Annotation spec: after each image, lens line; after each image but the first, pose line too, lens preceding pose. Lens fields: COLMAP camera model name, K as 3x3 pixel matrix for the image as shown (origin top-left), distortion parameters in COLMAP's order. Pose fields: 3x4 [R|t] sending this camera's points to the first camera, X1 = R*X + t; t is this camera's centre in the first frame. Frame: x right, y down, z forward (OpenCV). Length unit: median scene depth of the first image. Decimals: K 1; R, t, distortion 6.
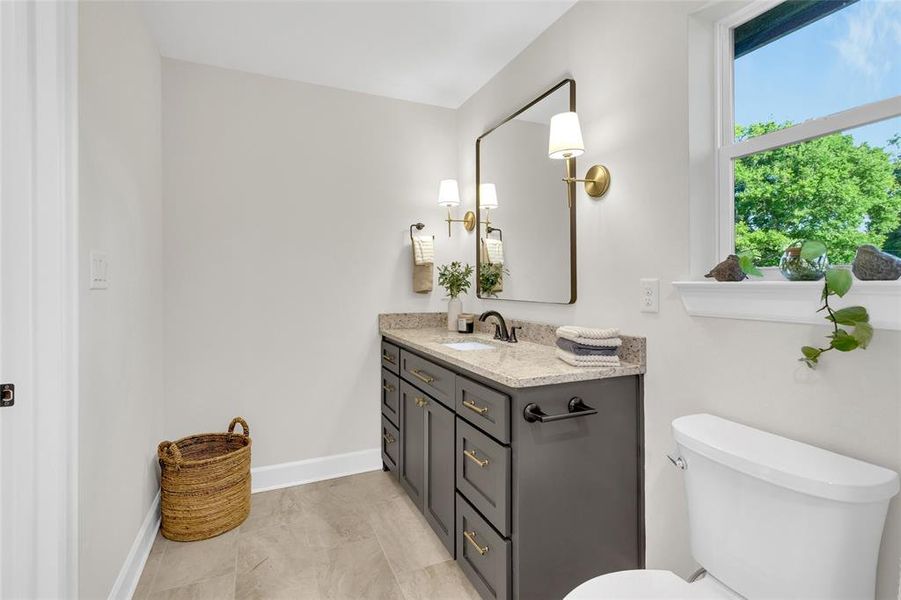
lens RADIAL K [[437.9, 0, 449.5], [0, 437.9, 278.1], [0, 0, 1]] dist [0.002048, 0.000388]
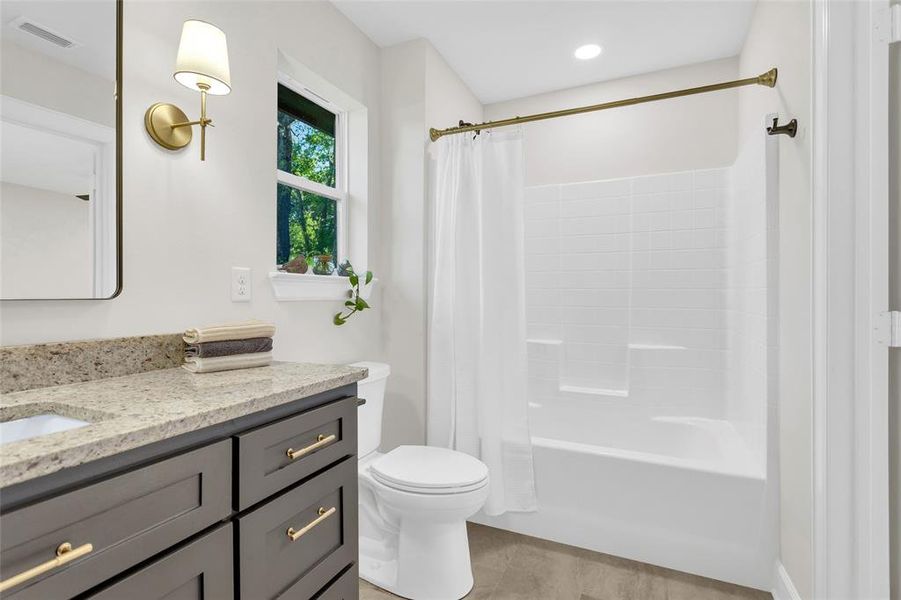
lens RADIAL K [[429.0, 0, 461.4], [0, 429.0, 294.1], [0, 0, 1]] dist [0.002920, 0.000647]
pose [[-0.666031, 0.008048, 0.745880, -0.328363], [-0.003232, 0.999901, -0.013675, 0.042362], [-0.745917, -0.011519, -0.665939, 0.730104]]
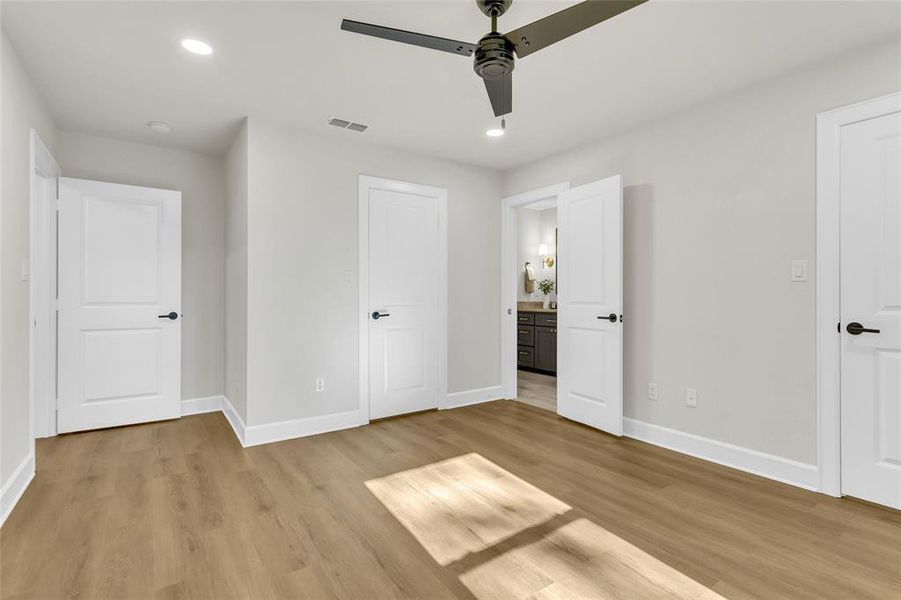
lens RADIAL K [[428.5, 0, 452.9], [0, 428.5, 303.1], [0, 0, 1]] dist [-0.000441, 0.000004]
pose [[0.979395, 0.003831, 0.201919, -0.950067], [-0.009773, 0.999548, 0.028438, 0.029577], [-0.201718, -0.029826, 0.978989, -1.162573]]
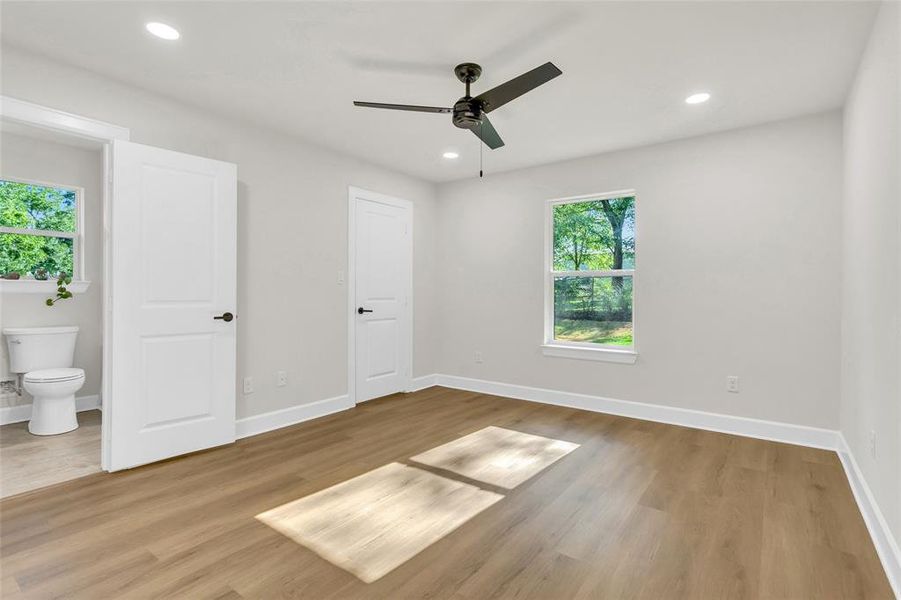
lens RADIAL K [[429.0, 0, 461.4], [0, 429.0, 294.1], [0, 0, 1]] dist [0.002920, 0.000647]
pose [[-0.504339, 0.001140, 0.863505, -1.530605], [-0.011978, 0.999894, -0.008316, 0.043796], [-0.863423, -0.014537, -0.504272, -0.037051]]
